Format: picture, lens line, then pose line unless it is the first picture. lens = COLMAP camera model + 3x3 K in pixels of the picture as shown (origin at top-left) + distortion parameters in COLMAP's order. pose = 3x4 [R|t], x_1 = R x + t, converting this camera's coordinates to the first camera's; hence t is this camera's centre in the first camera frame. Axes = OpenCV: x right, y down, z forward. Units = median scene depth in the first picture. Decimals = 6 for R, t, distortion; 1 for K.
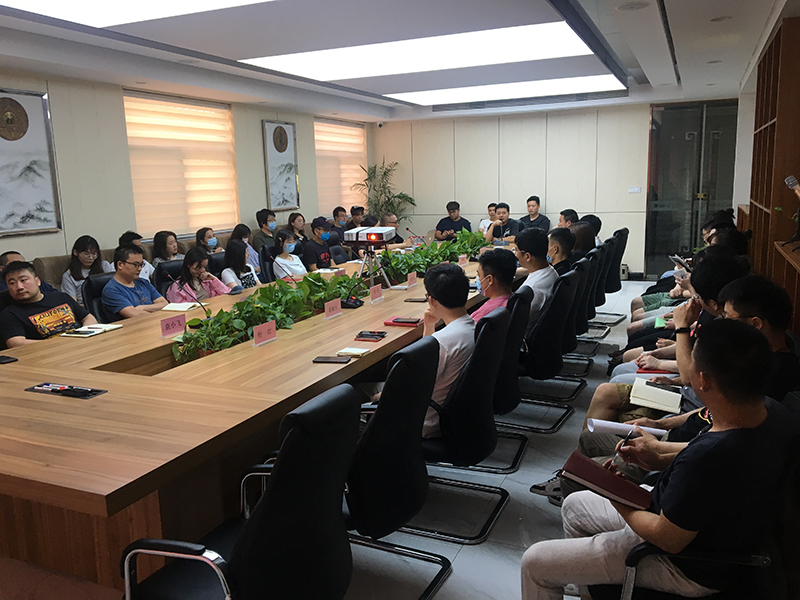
lens RADIAL K [[670.8, 0, 400.0], [0, 670.8, 300.0], [0, 0, 1]] dist [0.089157, -0.112891]
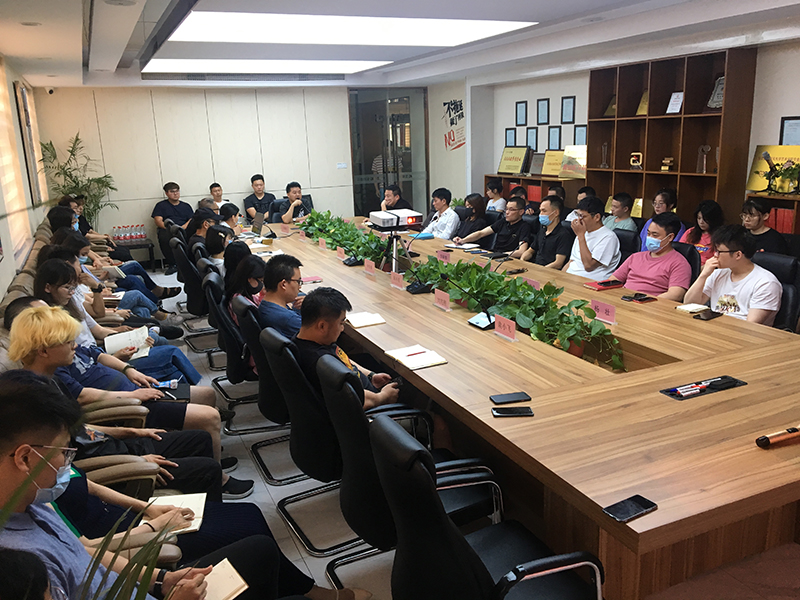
lens RADIAL K [[670.8, 0, 400.0], [0, 670.8, 300.0], [0, 0, 1]] dist [0.089157, -0.112891]
pose [[0.671820, -0.174611, 0.719839, -0.415868], [0.148450, 0.983841, 0.100103, -0.042792], [-0.725686, 0.039609, 0.686885, 0.184712]]
